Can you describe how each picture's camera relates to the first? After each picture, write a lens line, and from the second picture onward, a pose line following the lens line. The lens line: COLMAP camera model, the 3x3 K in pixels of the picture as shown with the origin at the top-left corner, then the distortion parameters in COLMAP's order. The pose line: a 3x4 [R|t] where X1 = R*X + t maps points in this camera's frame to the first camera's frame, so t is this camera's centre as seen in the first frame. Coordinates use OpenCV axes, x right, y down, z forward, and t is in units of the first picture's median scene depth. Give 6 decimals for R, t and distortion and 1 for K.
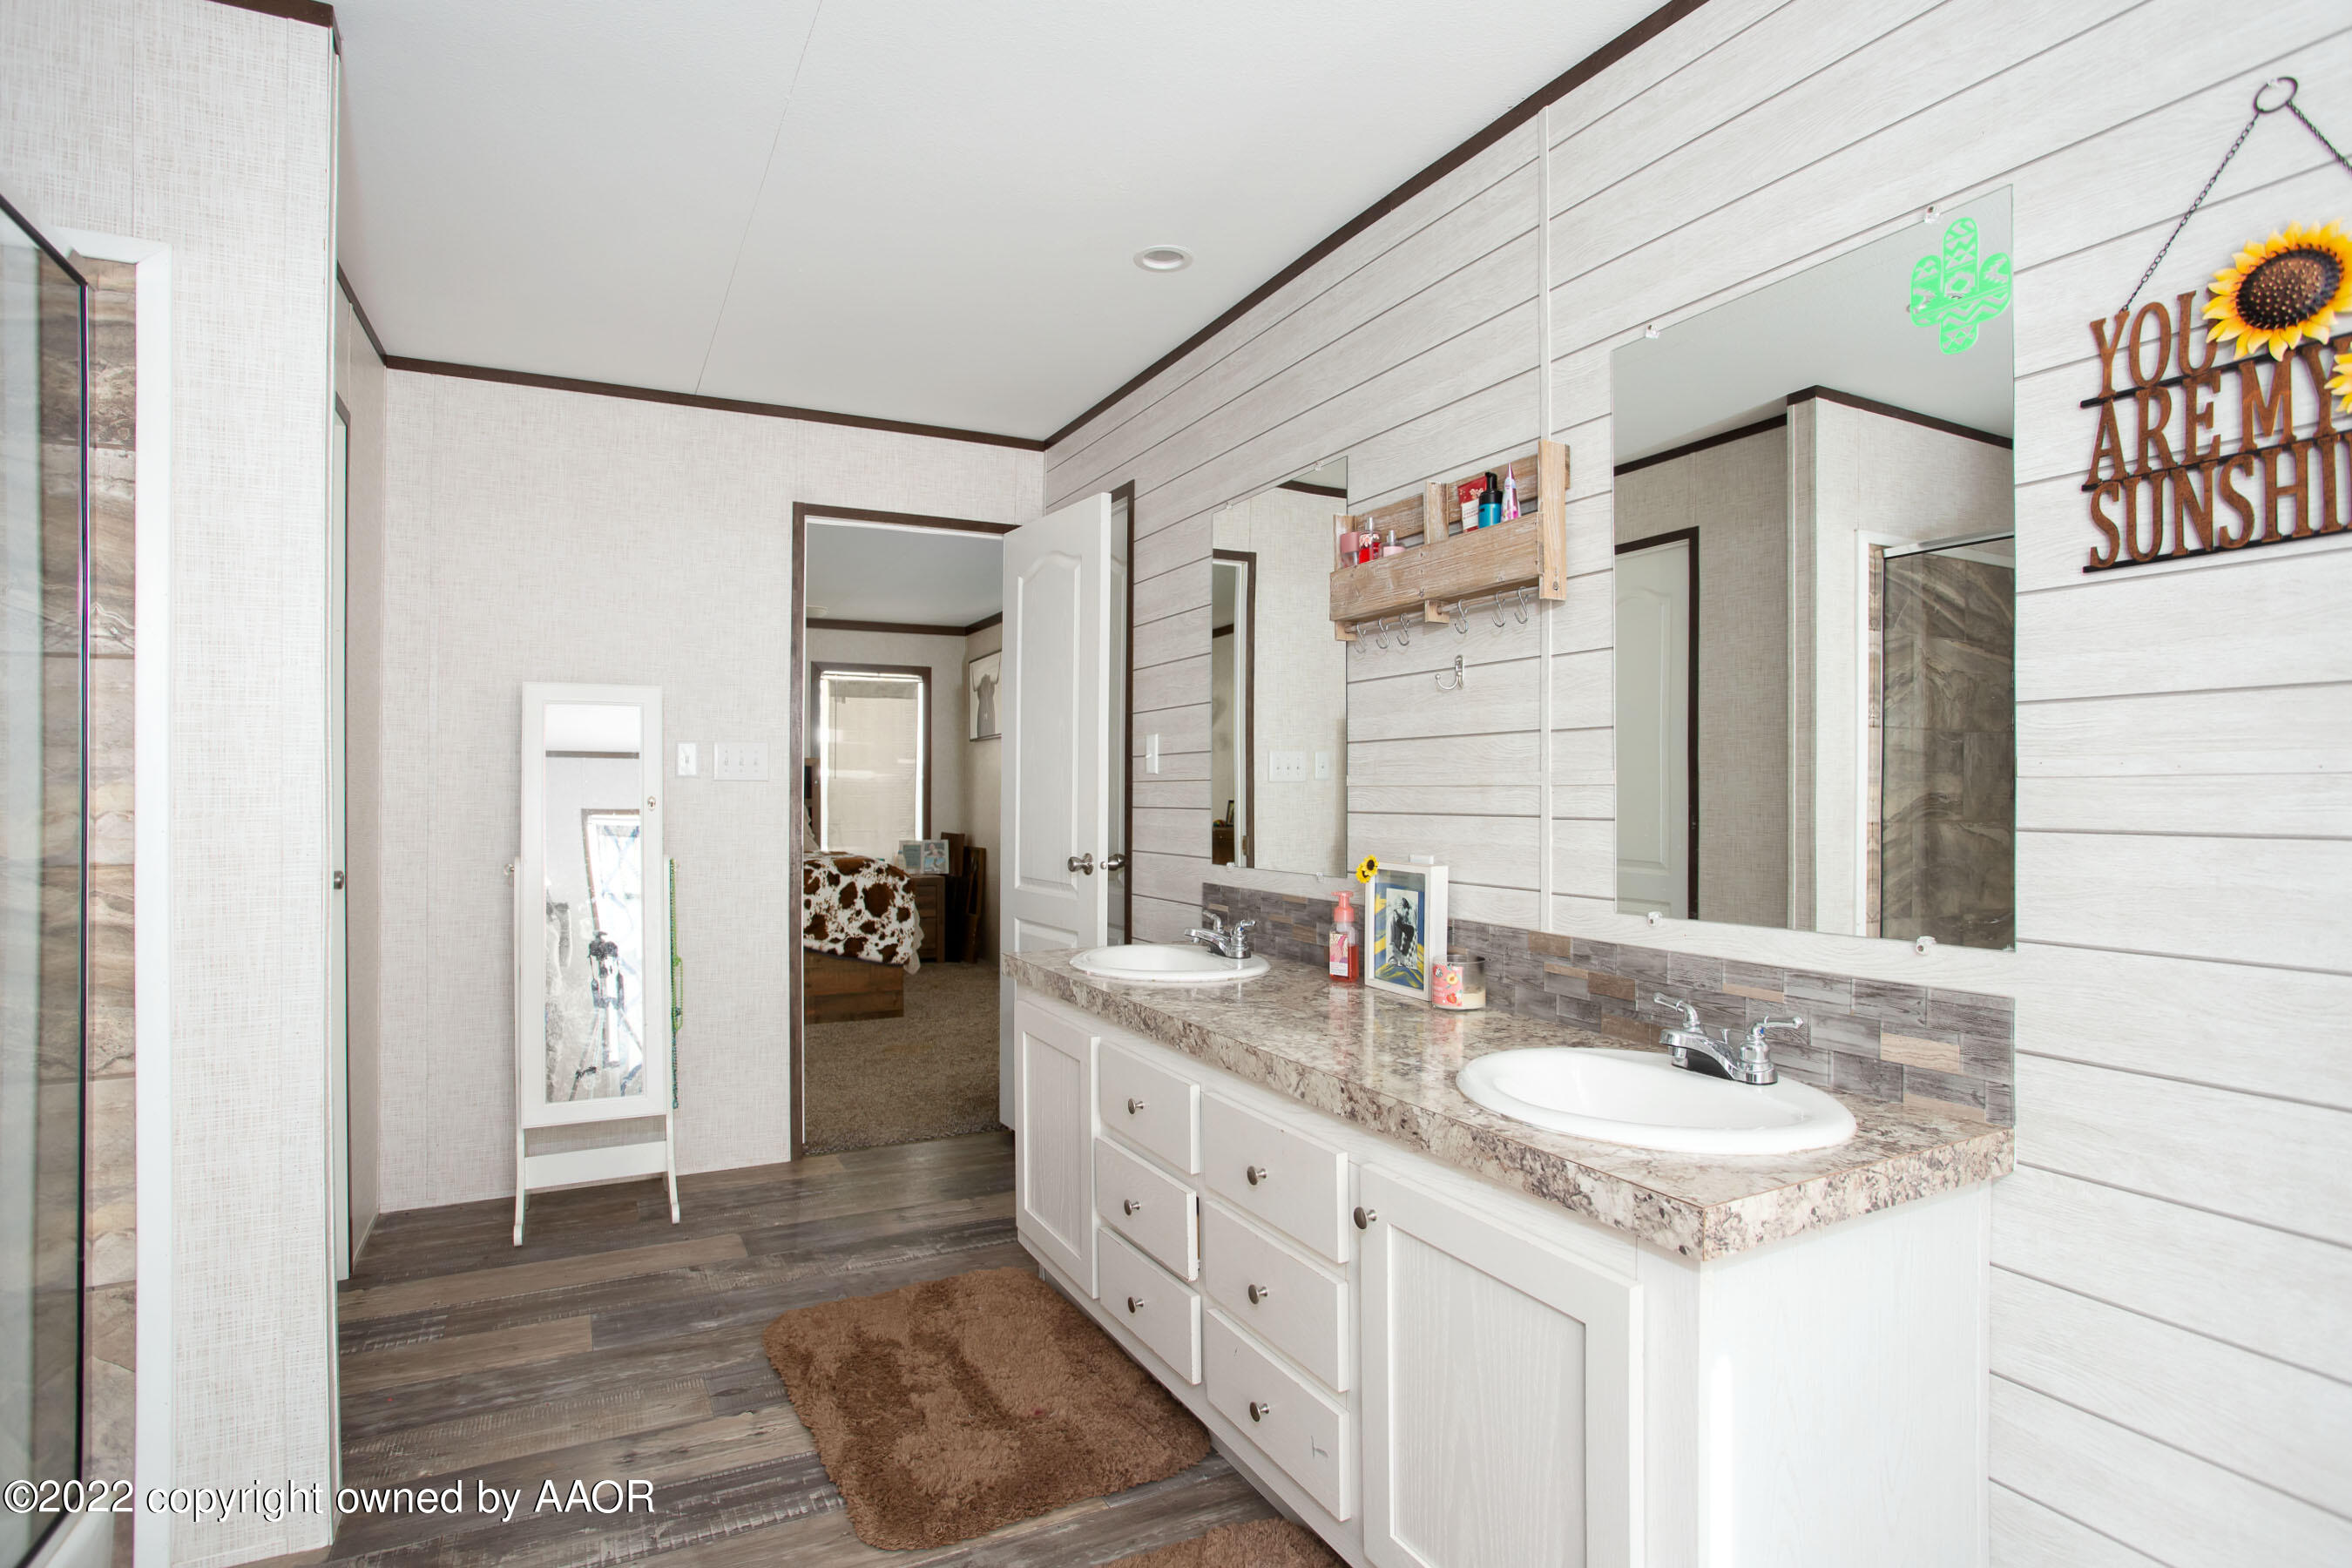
lens RADIAL K [[1248.0, 0, 1176.0], [0, 1248.0, 784.0], [0, 0, 1]] dist [-0.074493, 0.014758]
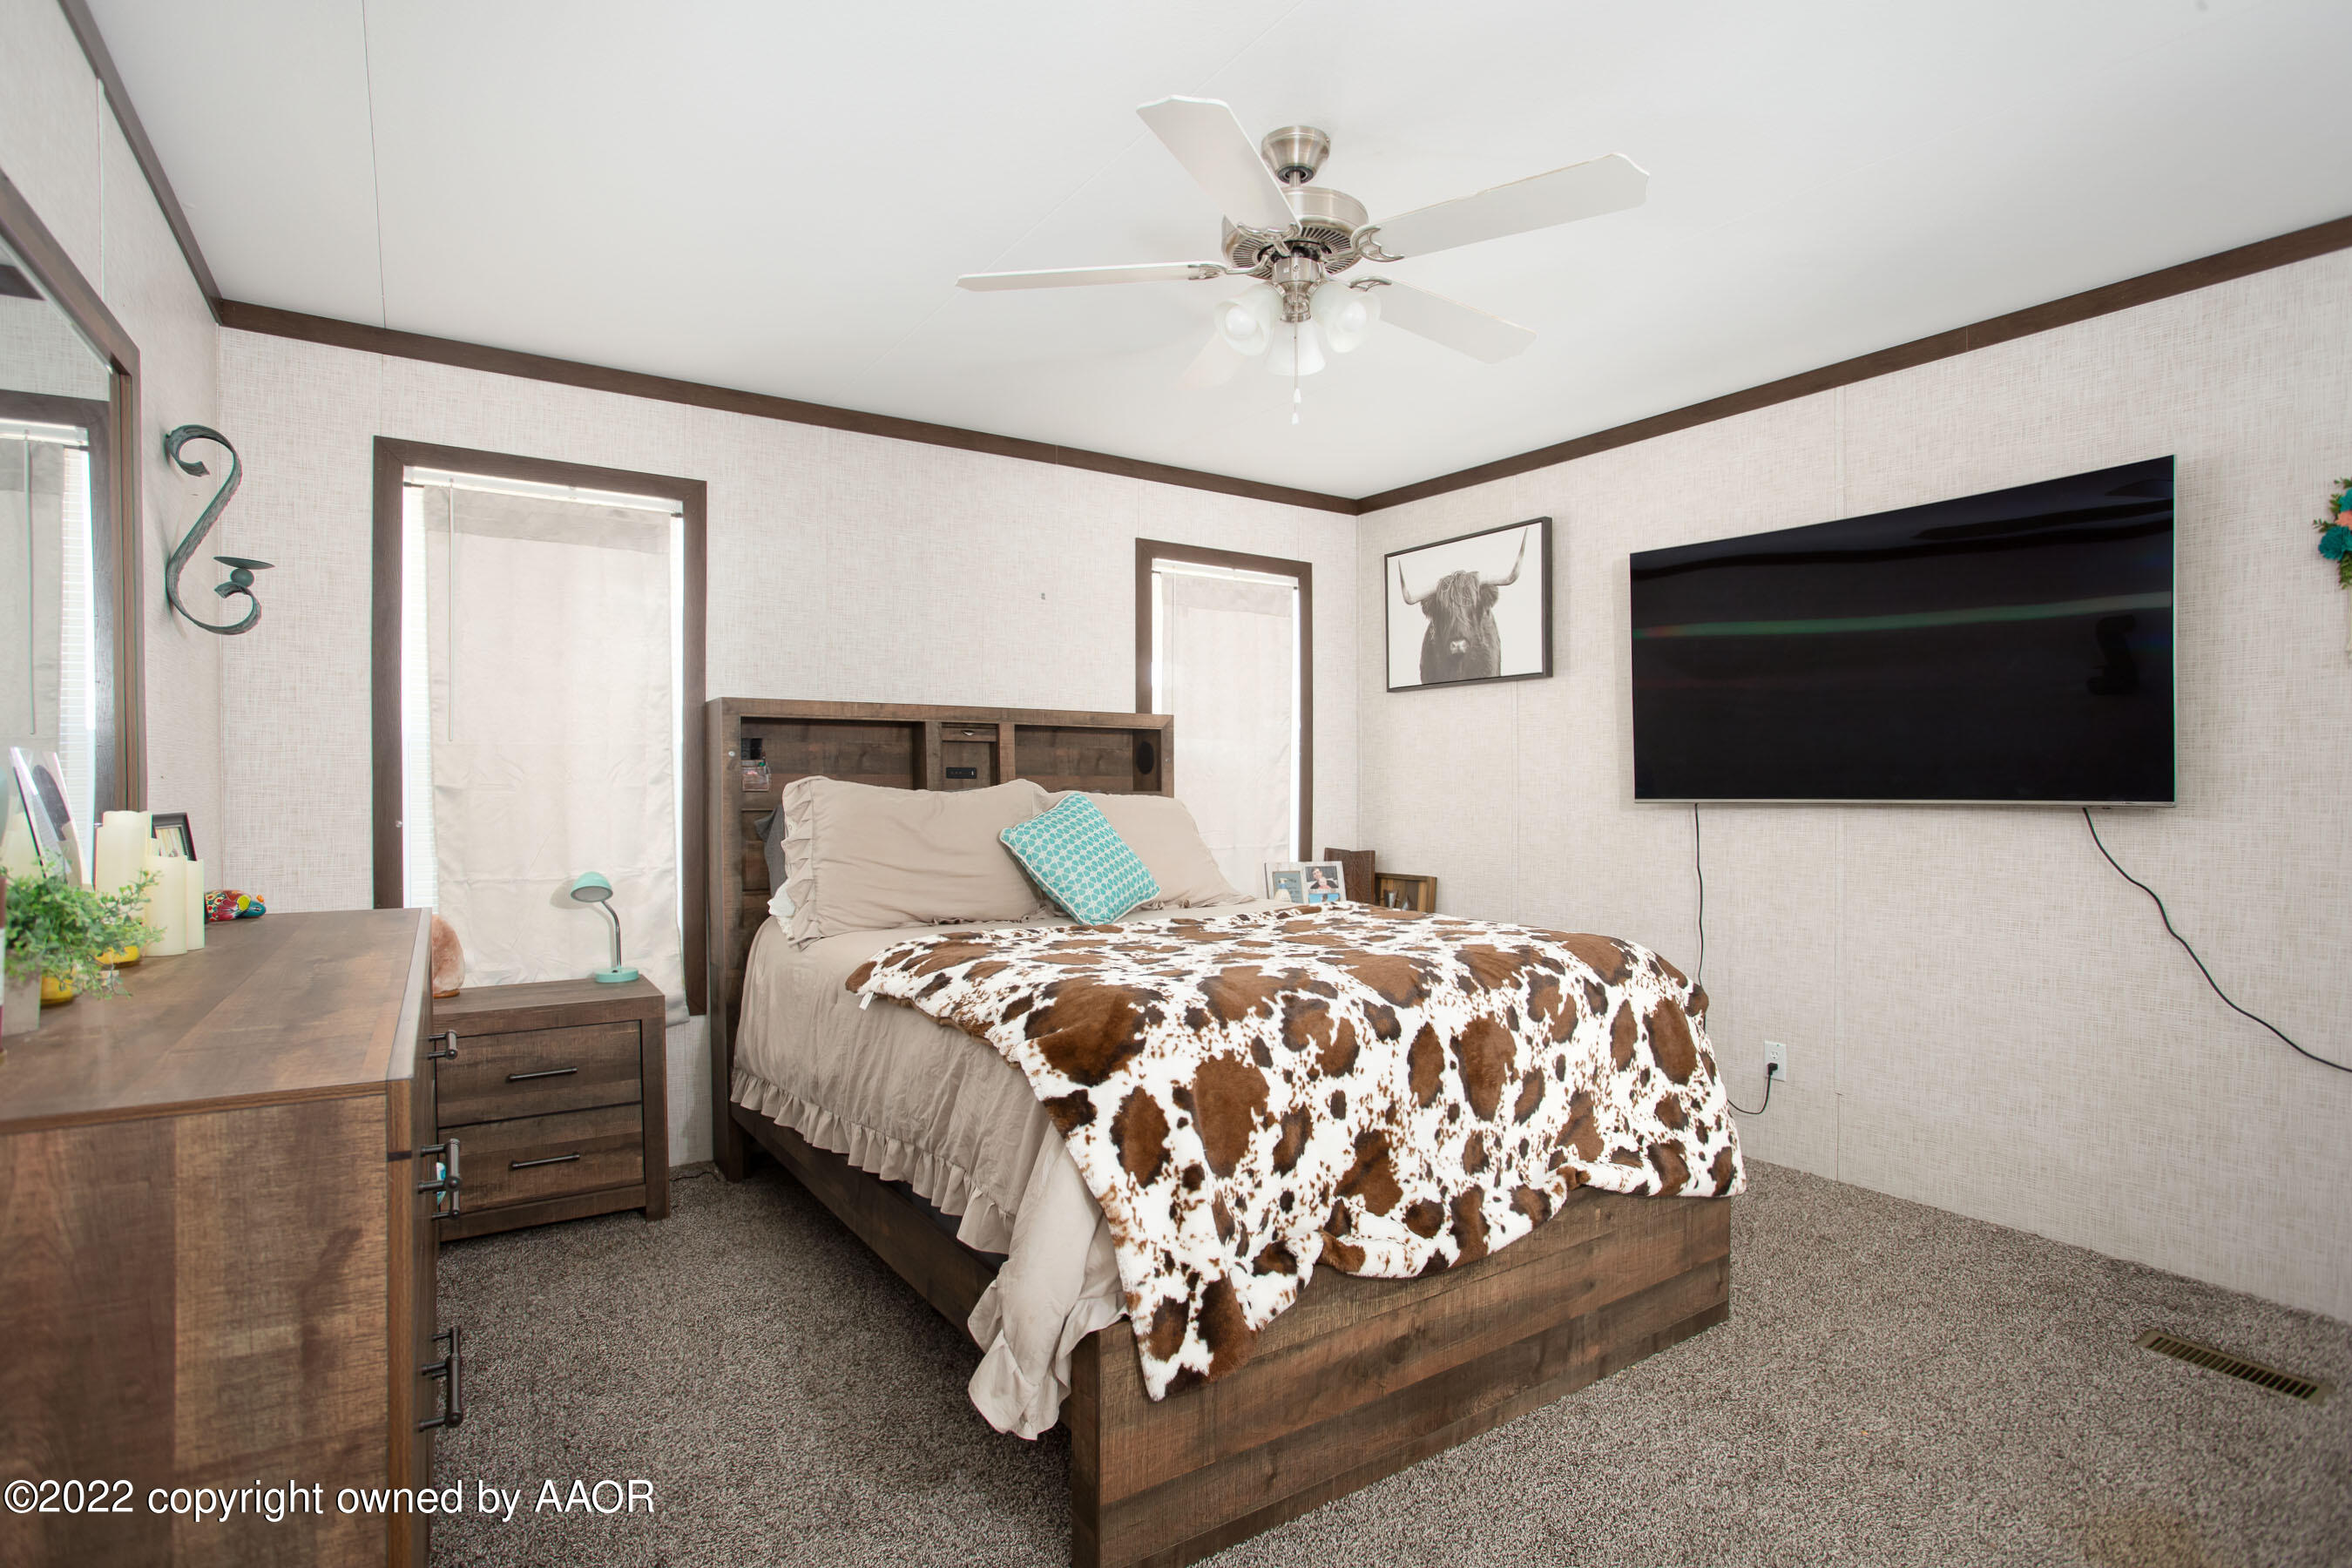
lens RADIAL K [[1166.2, 0, 1156.9], [0, 1166.2, 778.9], [0, 0, 1]] dist [-0.065592, 0.031651]
pose [[0.993836, -0.001746, 0.110845, -0.454352], [0.001109, 0.999983, 0.005809, 0.004279], [-0.110854, -0.005650, 0.993821, 0.643850]]
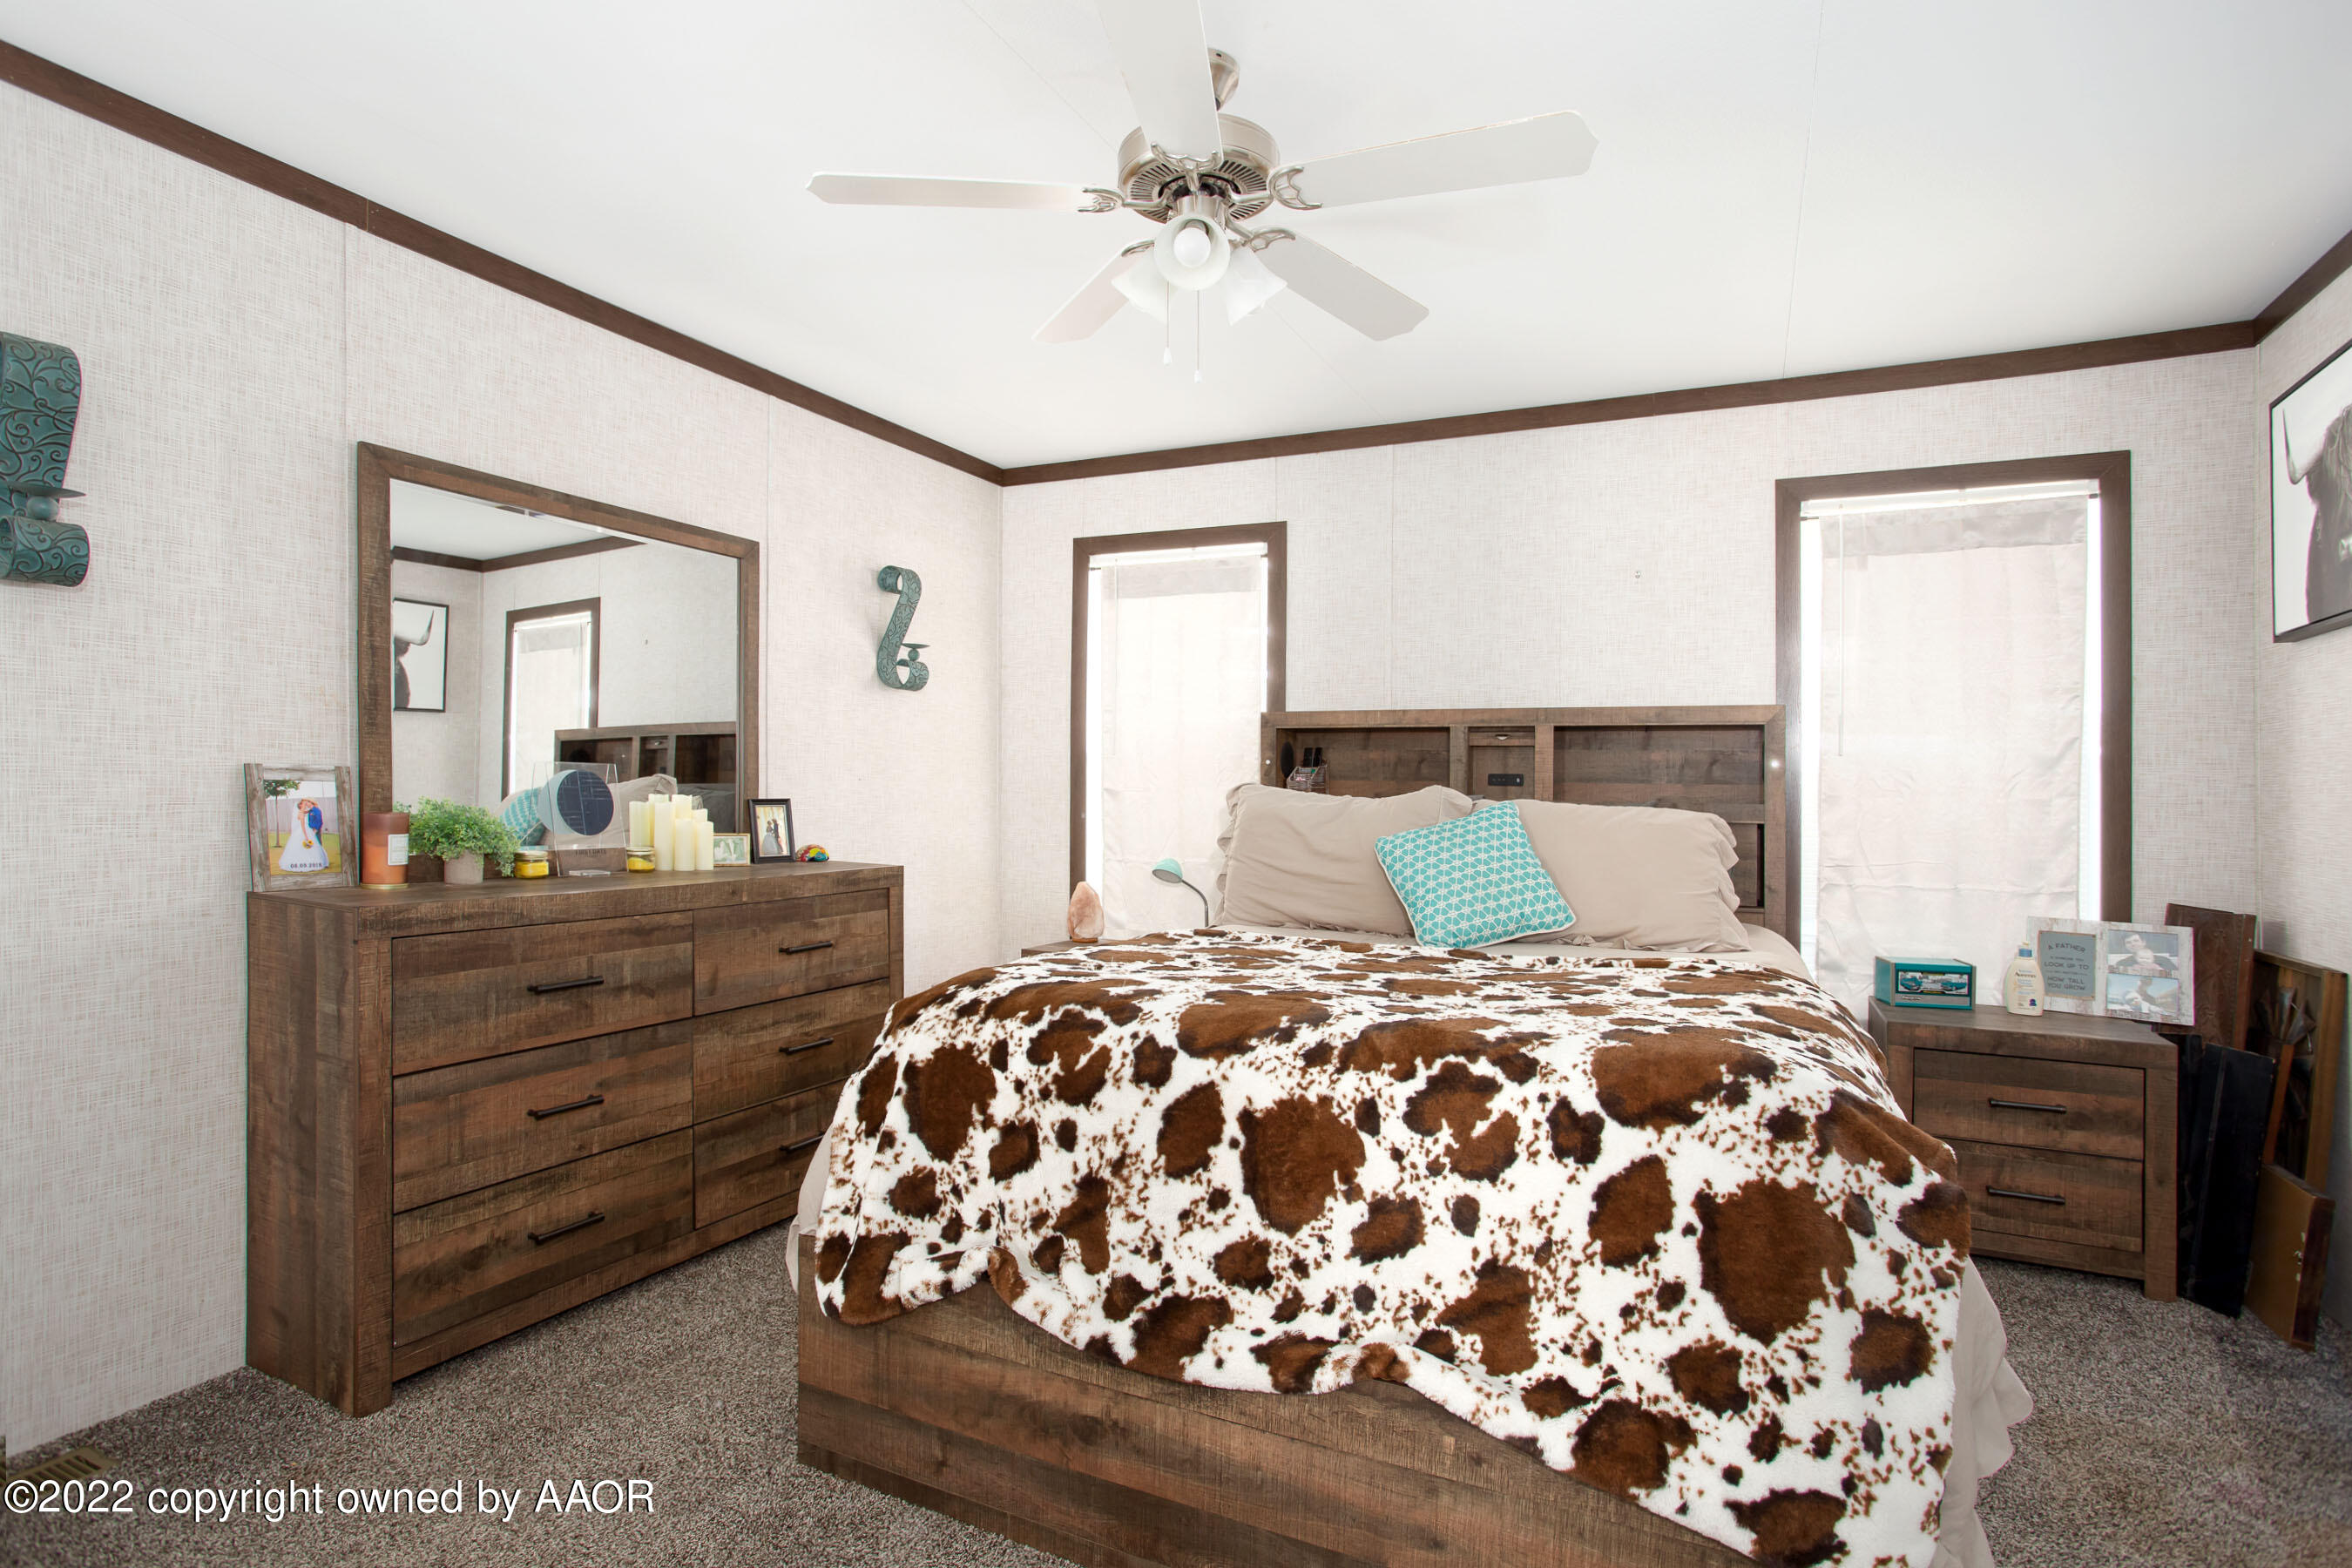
lens RADIAL K [[1166.2, 0, 1156.9], [0, 1166.2, 778.9], [0, 0, 1]] dist [-0.065592, 0.031651]
pose [[0.595681, 0.001182, -0.803220, -0.138787], [-0.004582, 0.999988, -0.001926, 0.005861], [0.803208, 0.004828, 0.595679, 0.788295]]
